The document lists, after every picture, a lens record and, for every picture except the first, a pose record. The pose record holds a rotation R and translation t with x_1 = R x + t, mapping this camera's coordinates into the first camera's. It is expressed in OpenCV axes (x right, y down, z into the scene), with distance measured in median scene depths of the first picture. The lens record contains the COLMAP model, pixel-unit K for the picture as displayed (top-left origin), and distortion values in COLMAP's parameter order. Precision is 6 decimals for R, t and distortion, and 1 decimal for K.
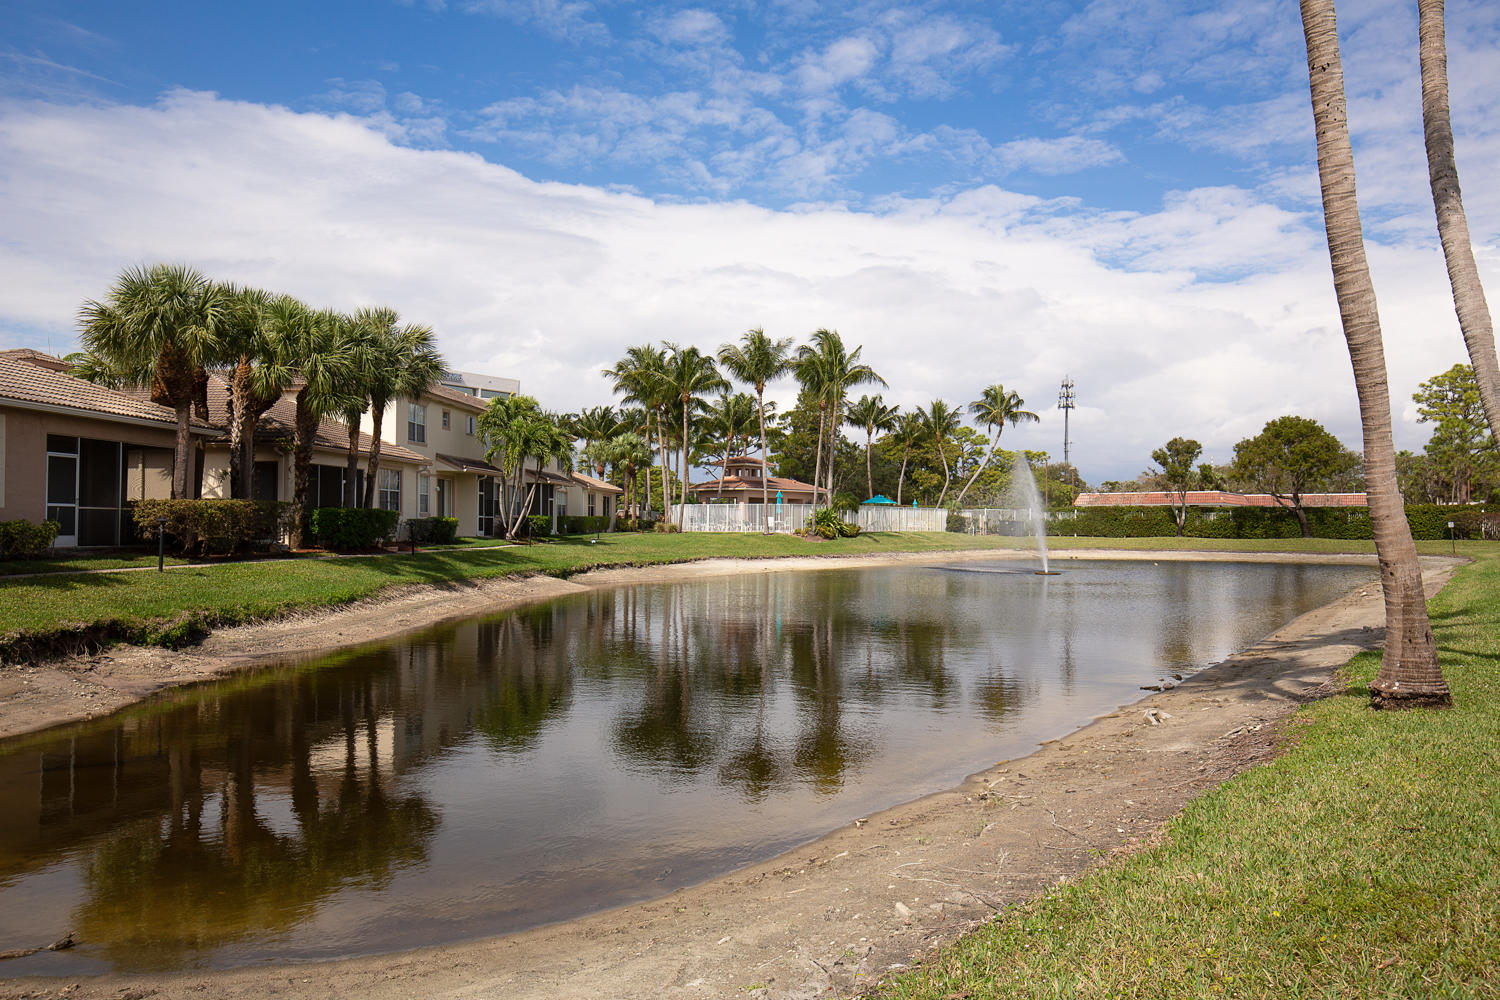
lens RADIAL K [[1081.3, 0, 750.0], [0, 1081.3, 500.0], [0, 0, 1]] dist [-0.030482, 0.000123]
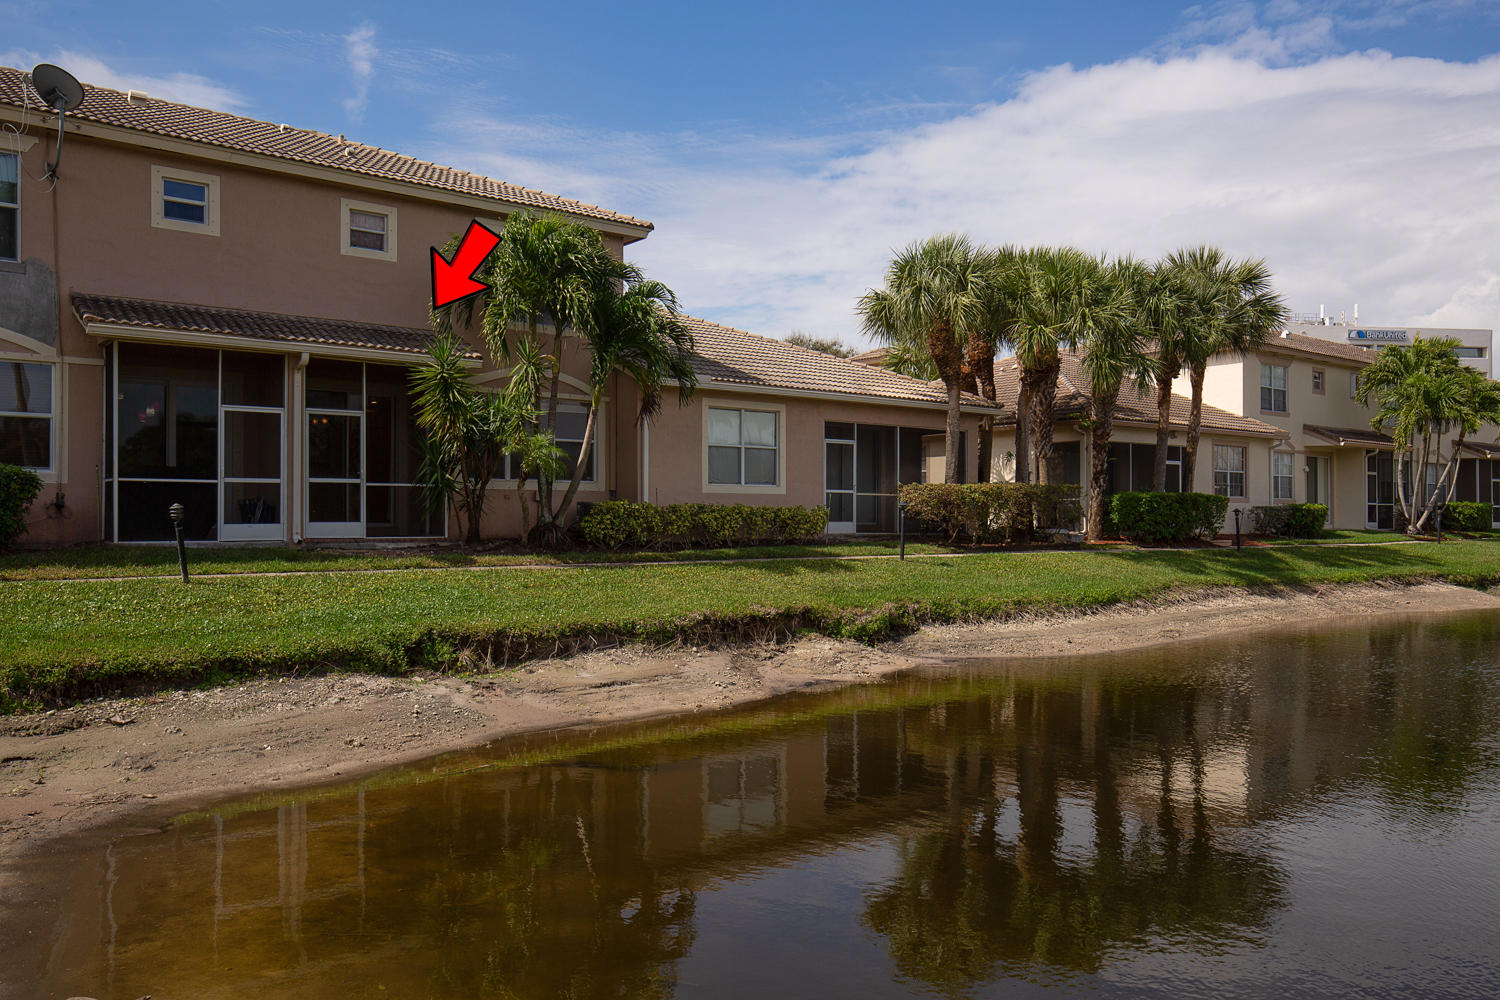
lens RADIAL K [[1081.3, 0, 750.0], [0, 1081.3, 500.0], [0, 0, 1]] dist [-0.030482, 0.000123]
pose [[0.643108, -0.015471, -0.765619, 0.065915], [0.015261, 0.999856, -0.007386, 0.015338], [0.765623, -0.006934, 0.643252, 0.226317]]
